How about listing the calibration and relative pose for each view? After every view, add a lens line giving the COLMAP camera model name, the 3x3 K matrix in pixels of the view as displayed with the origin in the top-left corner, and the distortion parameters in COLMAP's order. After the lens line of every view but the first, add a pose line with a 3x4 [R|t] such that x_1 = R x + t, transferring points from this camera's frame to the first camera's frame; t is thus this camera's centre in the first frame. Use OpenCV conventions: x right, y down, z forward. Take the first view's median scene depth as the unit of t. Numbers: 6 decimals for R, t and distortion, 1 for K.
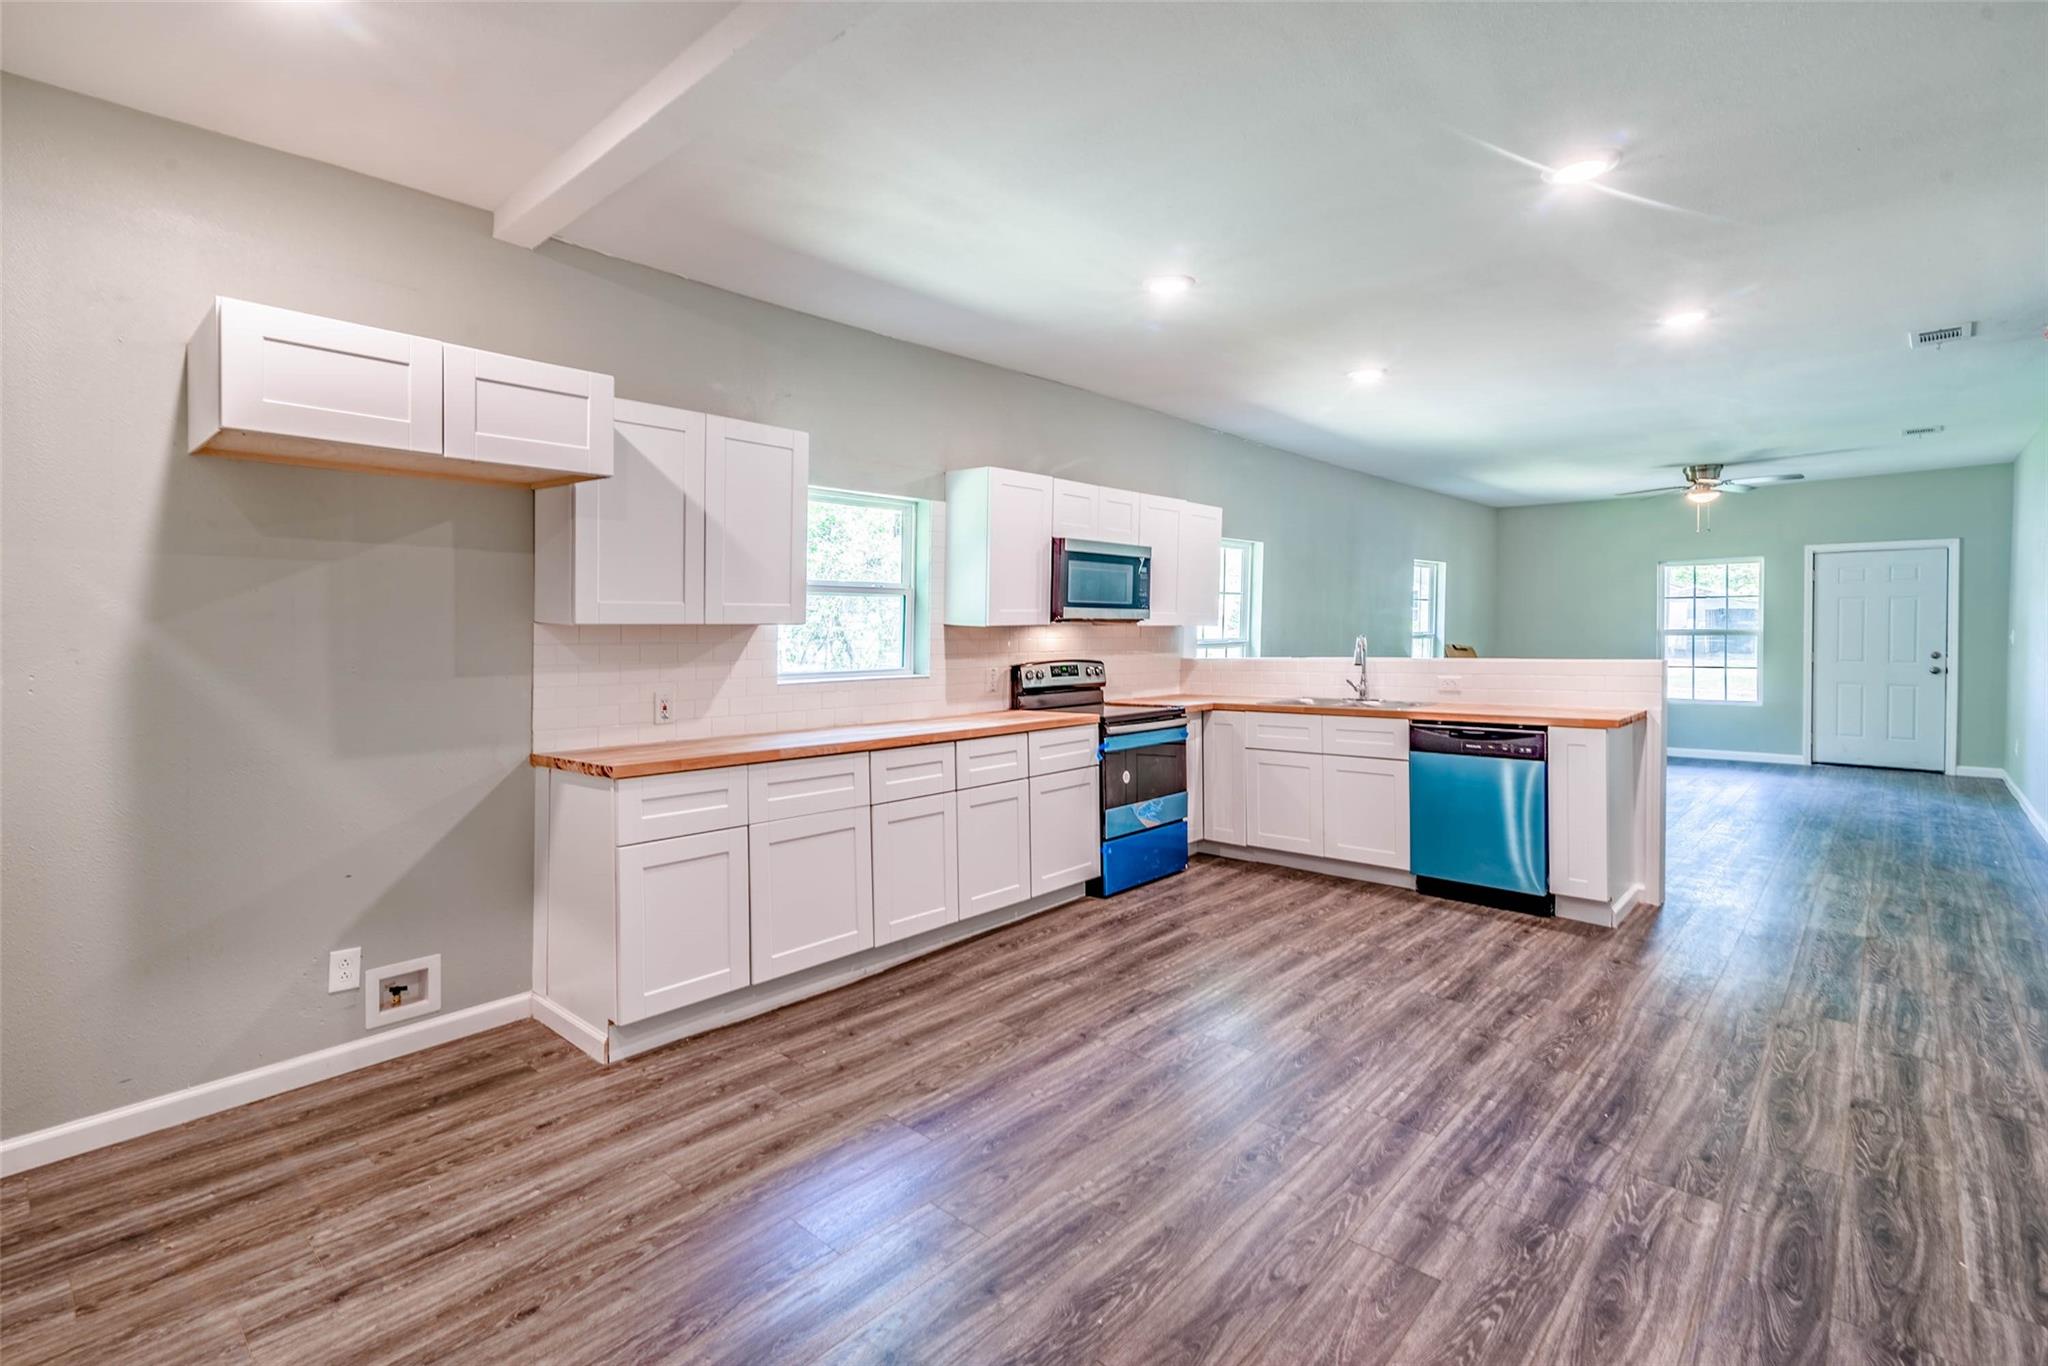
lens RADIAL K [[932.1, 0, 1027.1], [0, 932.1, 632.7], [0, 0, 1]] dist [0.016739, -0.000401]
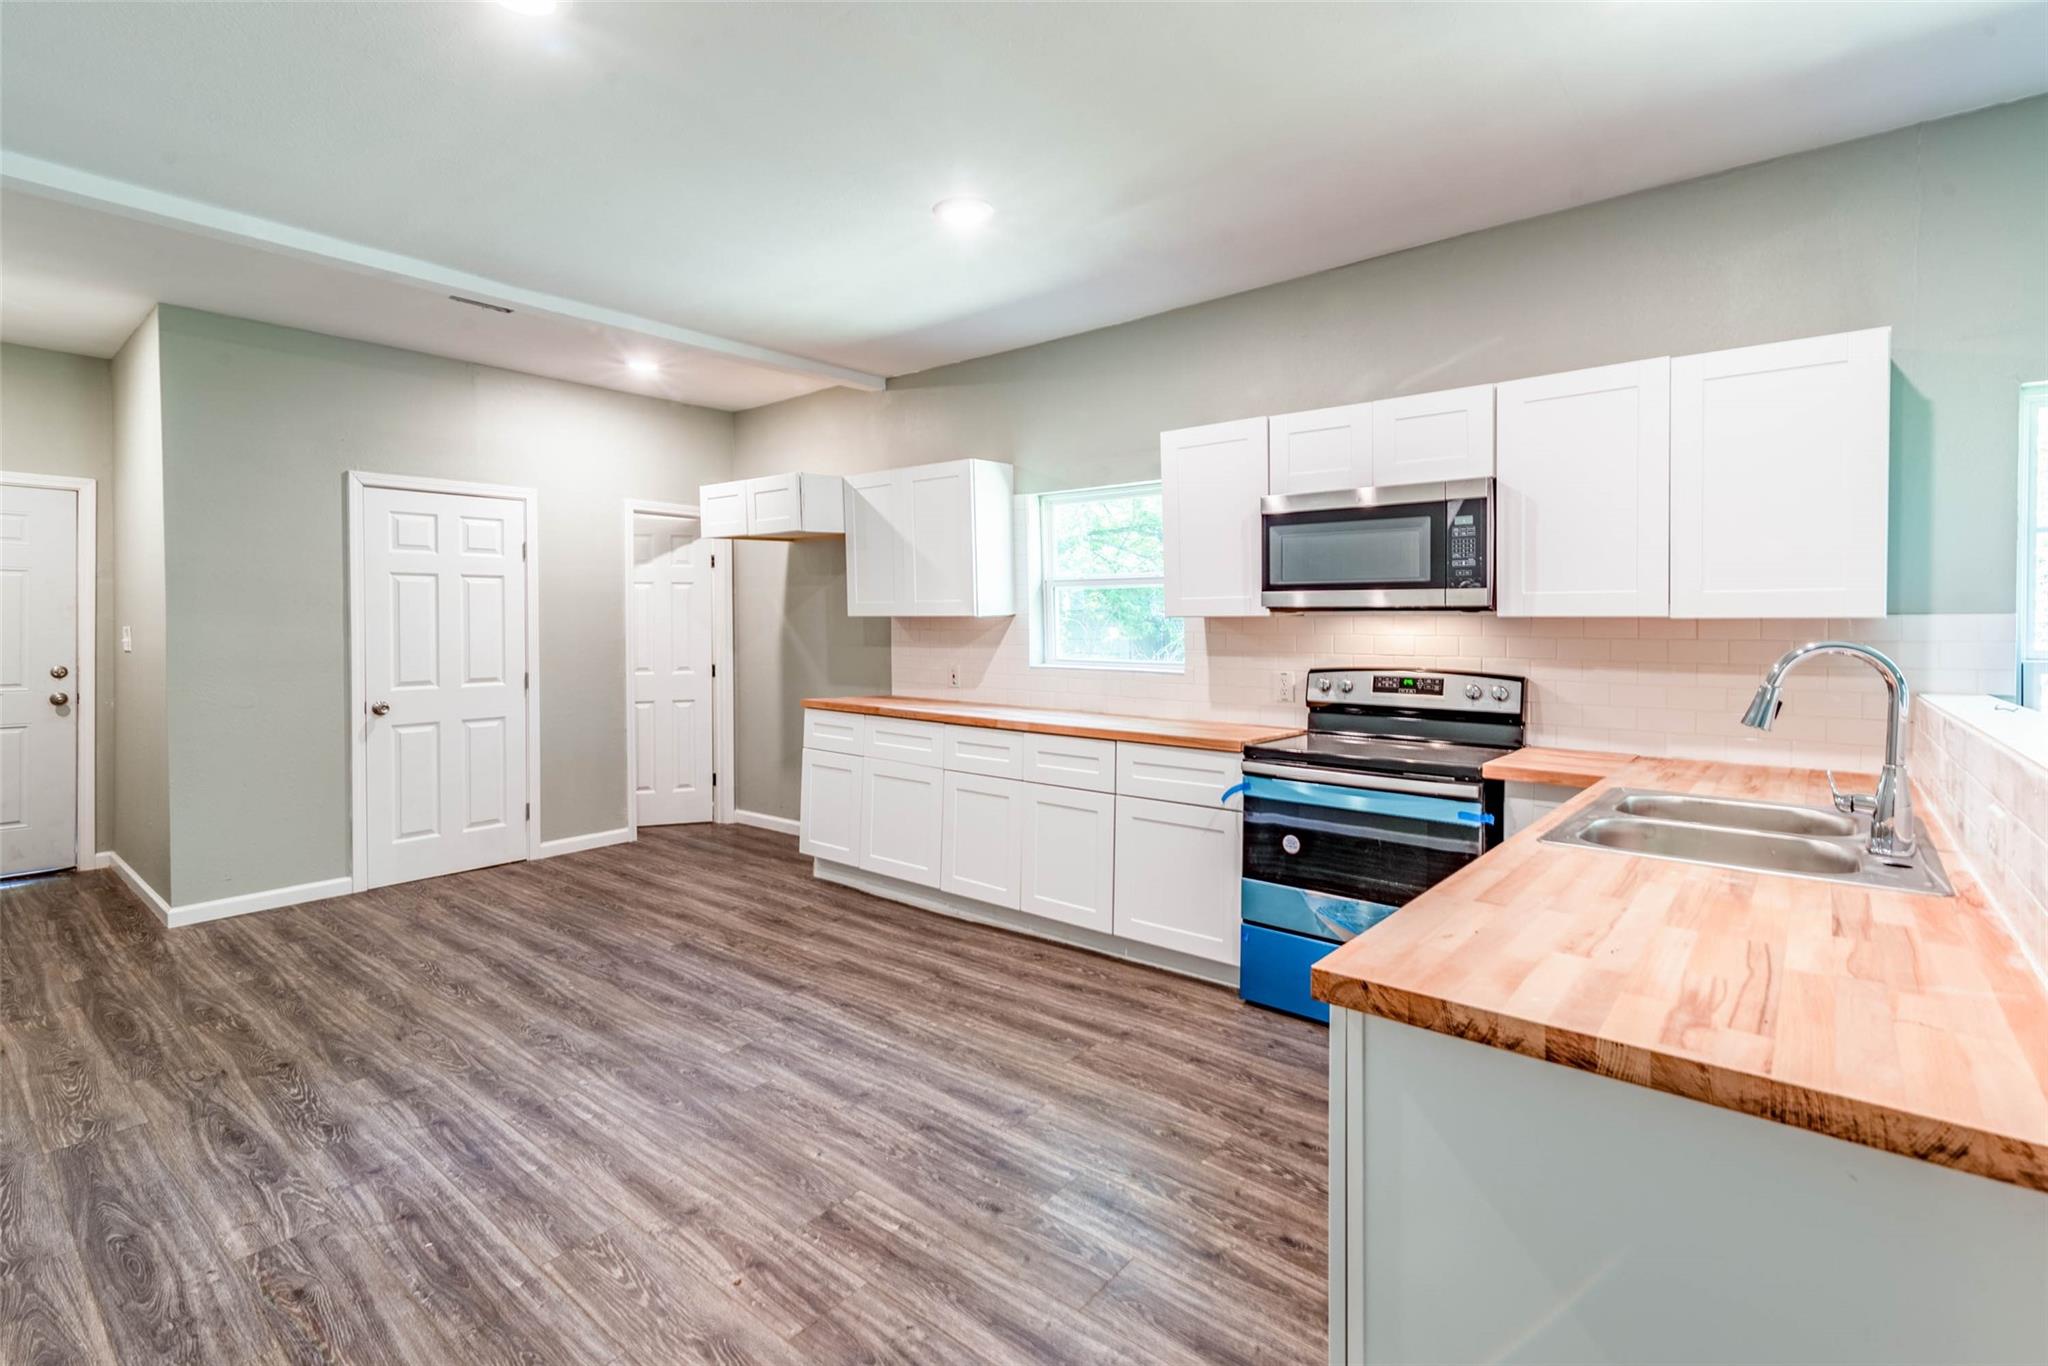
lens RADIAL K [[942.3, 0, 1024.4], [0, 942.3, 619.5], [0, 0, 1]] dist [0.018856, -0.000062]
pose [[0.058301, 0.004384, -0.998289, 1.230058], [-0.004662, 0.999981, 0.004119, -0.012429], [0.998288, 0.004414, 0.058321, 1.231552]]
